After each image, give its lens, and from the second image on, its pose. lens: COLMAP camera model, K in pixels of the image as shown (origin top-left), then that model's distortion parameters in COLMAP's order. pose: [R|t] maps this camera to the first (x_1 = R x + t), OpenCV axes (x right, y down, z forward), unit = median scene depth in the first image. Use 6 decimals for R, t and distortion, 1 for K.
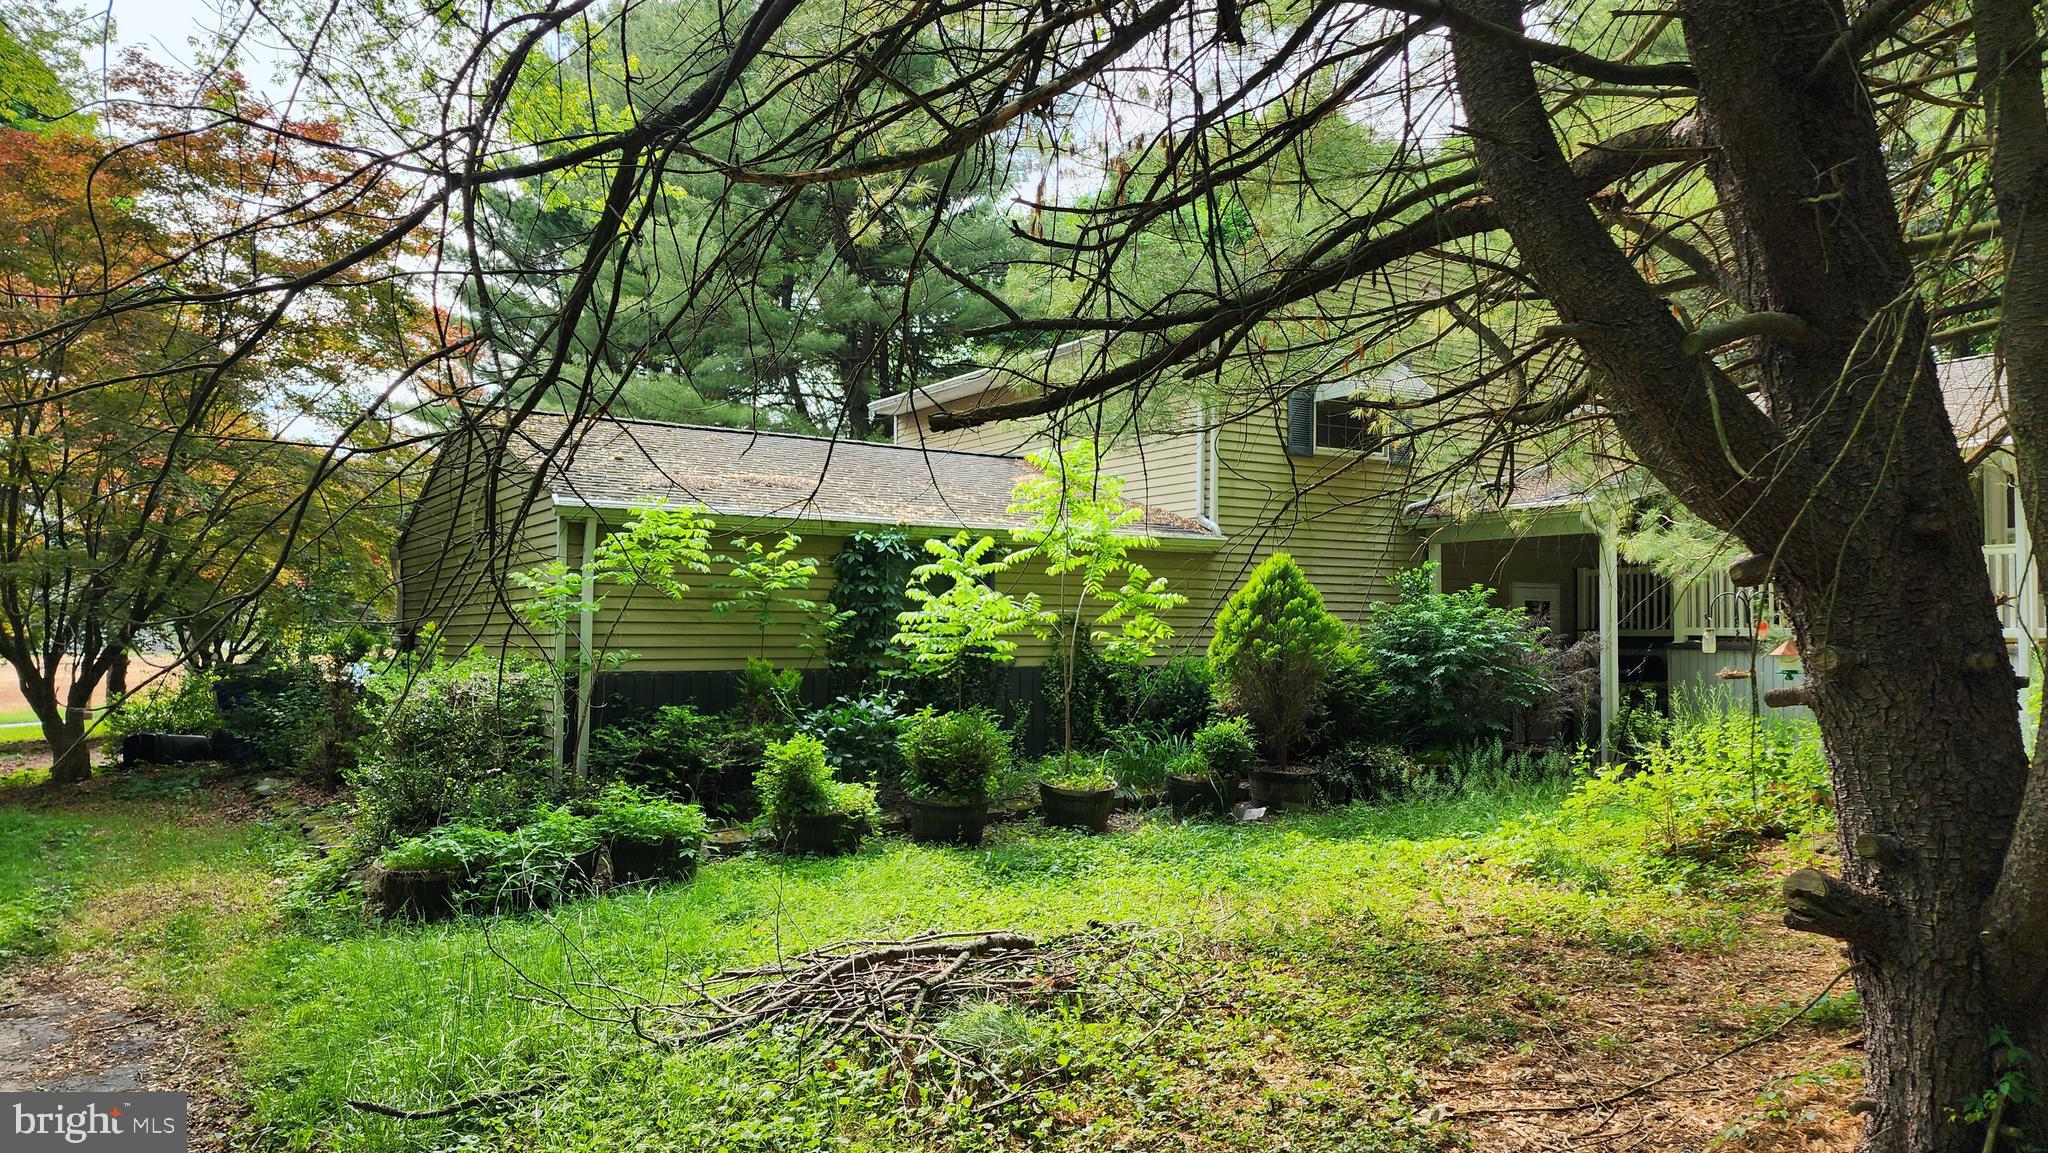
lens RADIAL K [[1335.1, 0, 1028.4], [0, 1335.1, 577.9], [0, 0, 1]] dist [0.041171, -0.006385]
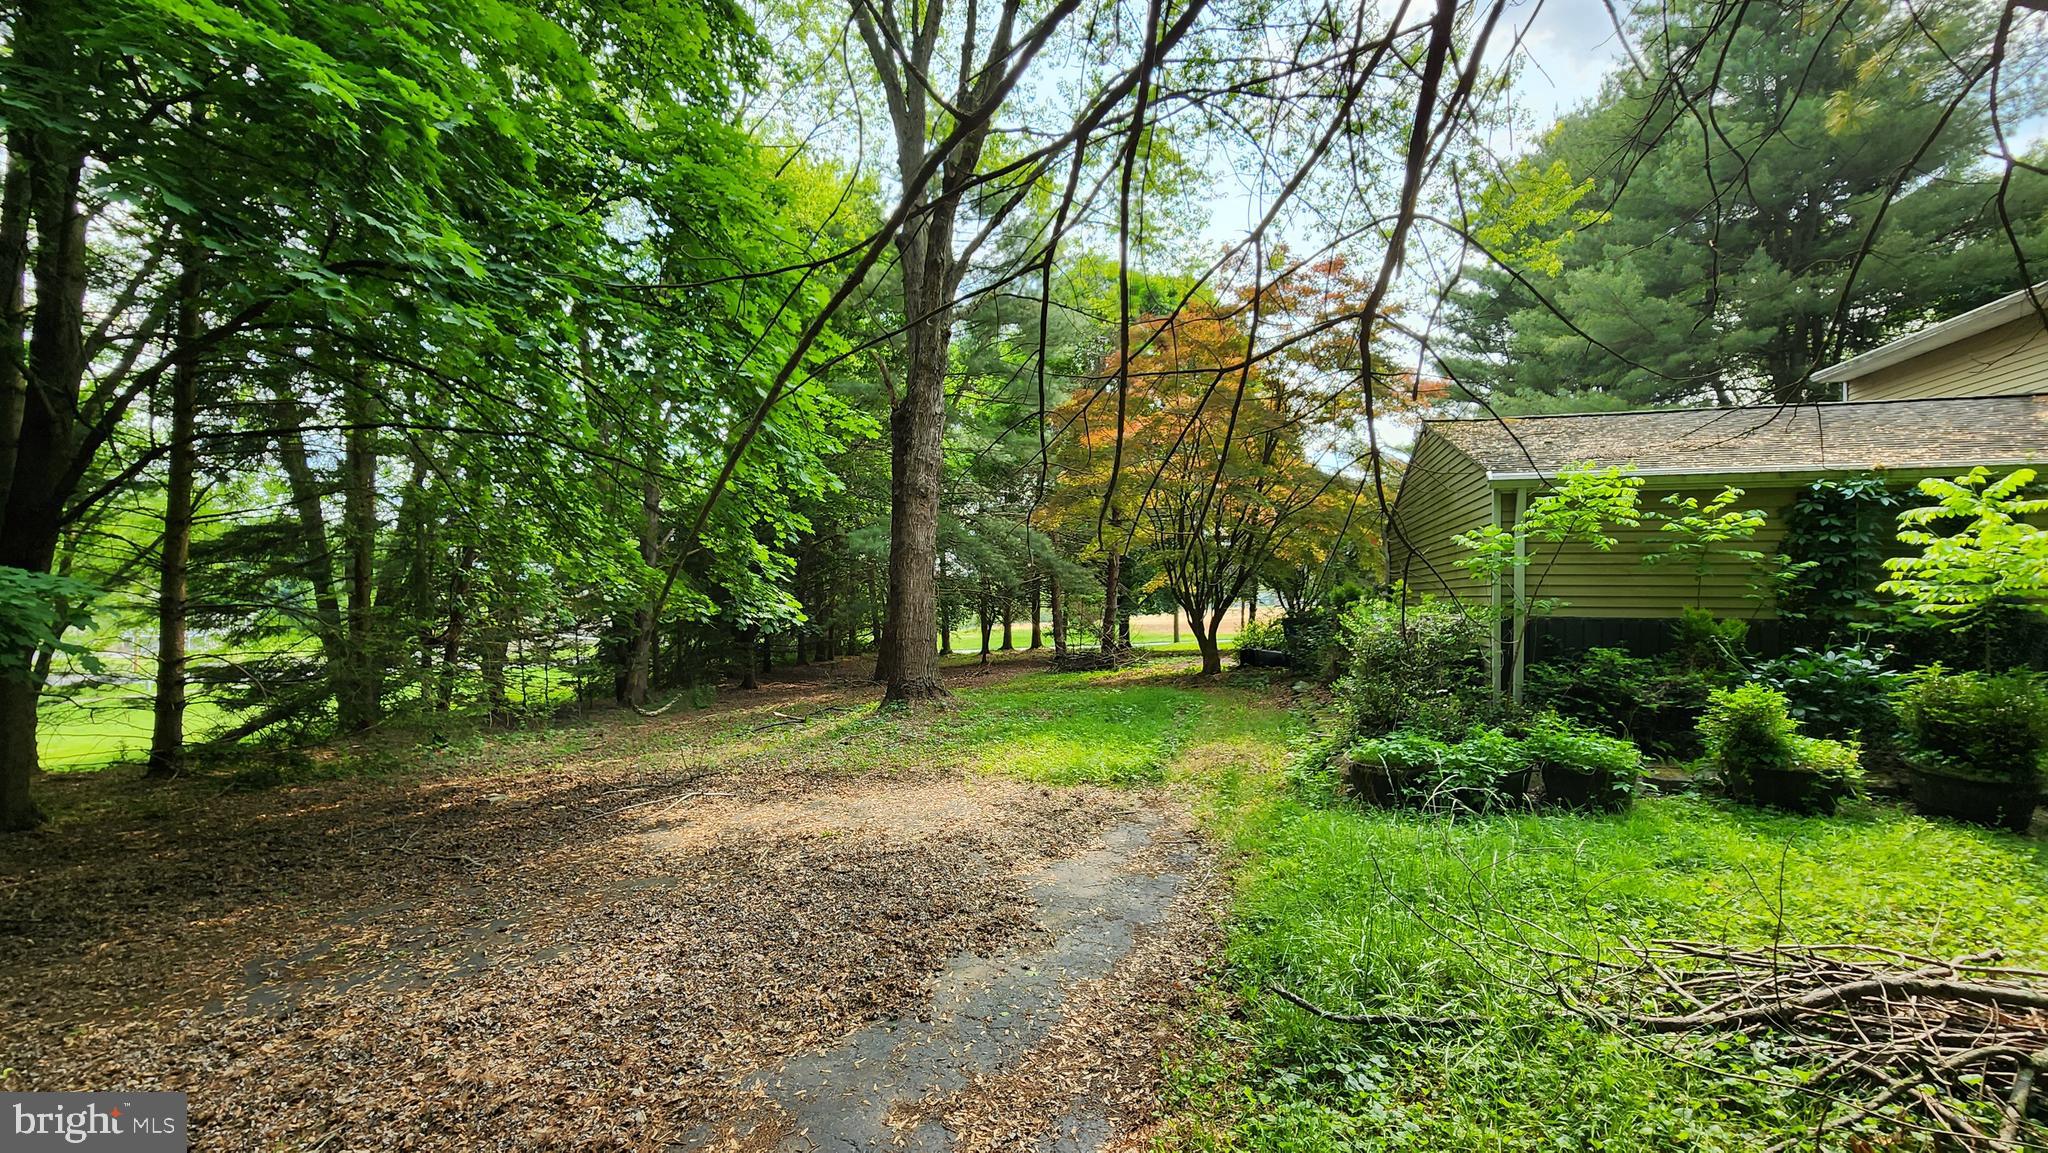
lens RADIAL K [[867.9, 0, 1029.4], [0, 867.9, 575.1], [0, 0, 1]] dist [-0.000417, 0.000114]
pose [[0.664557, -0.012092, -0.747140, -0.042778], [0.025747, 0.999646, 0.006721, 0.017973], [0.746794, -0.023703, 0.664633, 0.166628]]
